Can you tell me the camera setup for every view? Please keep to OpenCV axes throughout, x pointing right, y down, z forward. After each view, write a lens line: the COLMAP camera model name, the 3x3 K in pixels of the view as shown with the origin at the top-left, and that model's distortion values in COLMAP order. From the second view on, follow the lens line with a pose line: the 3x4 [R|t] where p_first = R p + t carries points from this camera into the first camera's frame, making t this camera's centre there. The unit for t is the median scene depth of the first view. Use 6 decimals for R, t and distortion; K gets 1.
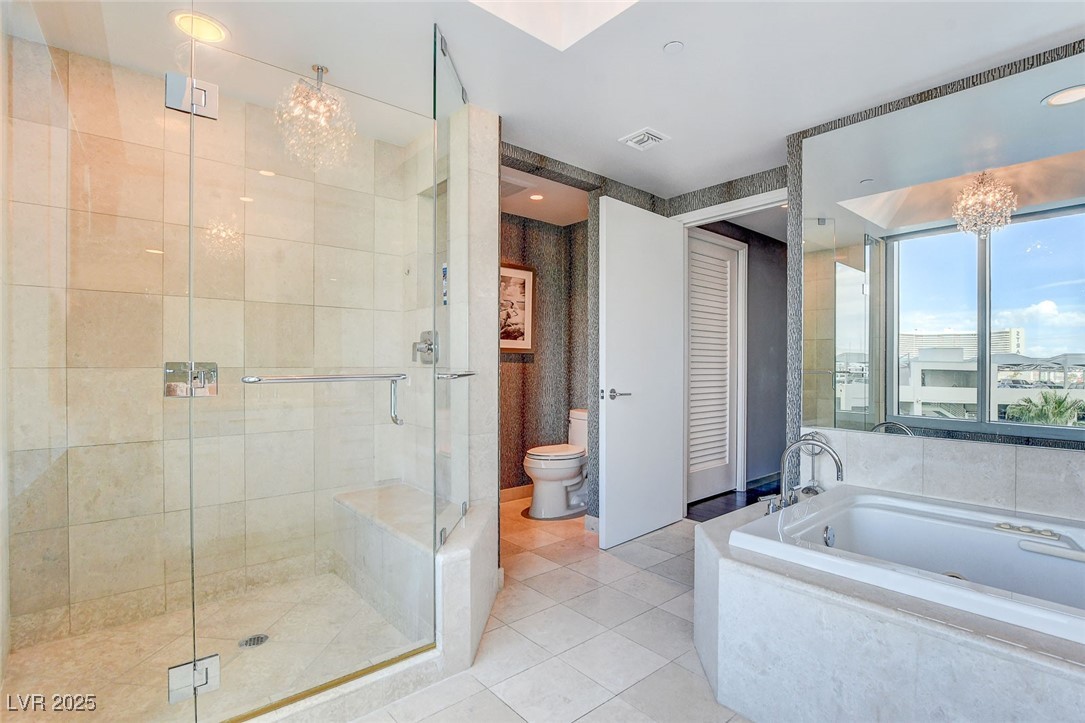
lens RADIAL K [[528.7, 0, 542.5], [0, 528.7, 361.5], [0, 0, 1]] dist [-0.020834, 0.000529]
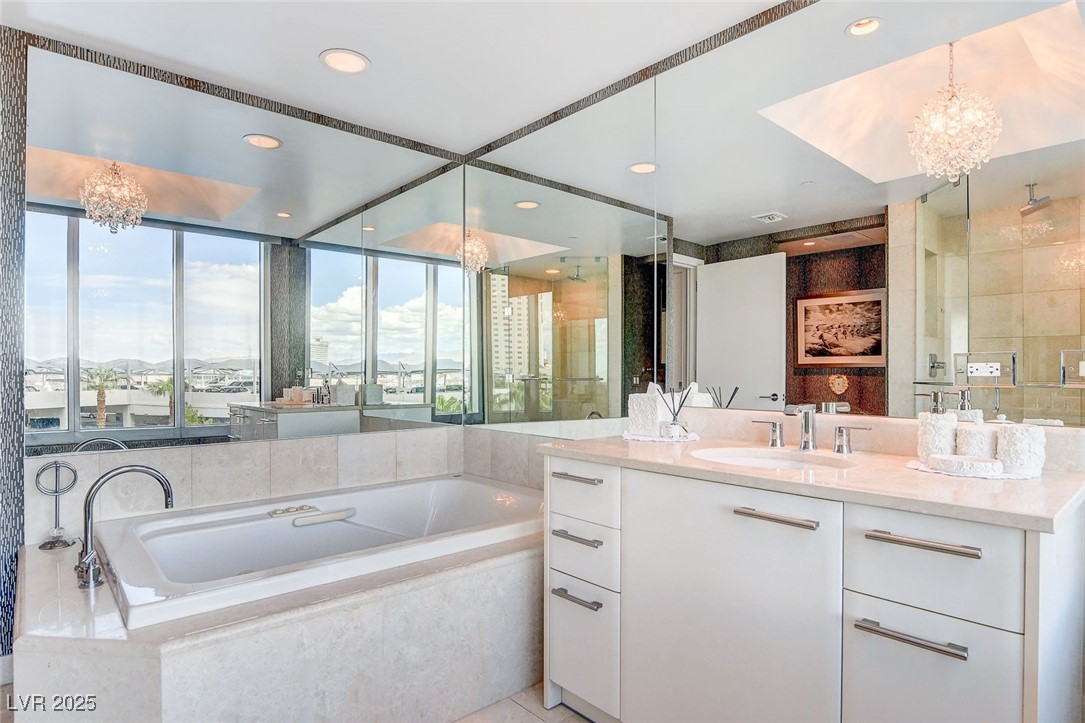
lens RADIAL K [[589.7, 0, 541.9], [0, 589.7, 381.2], [0, 0, 1]] dist [-0.020749, 0.000585]
pose [[-0.022808, -0.022135, 0.999495, -0.382741], [-0.006196, 0.999739, 0.021999, 0.000579], [-0.999721, -0.005692, -0.022939, 0.440756]]
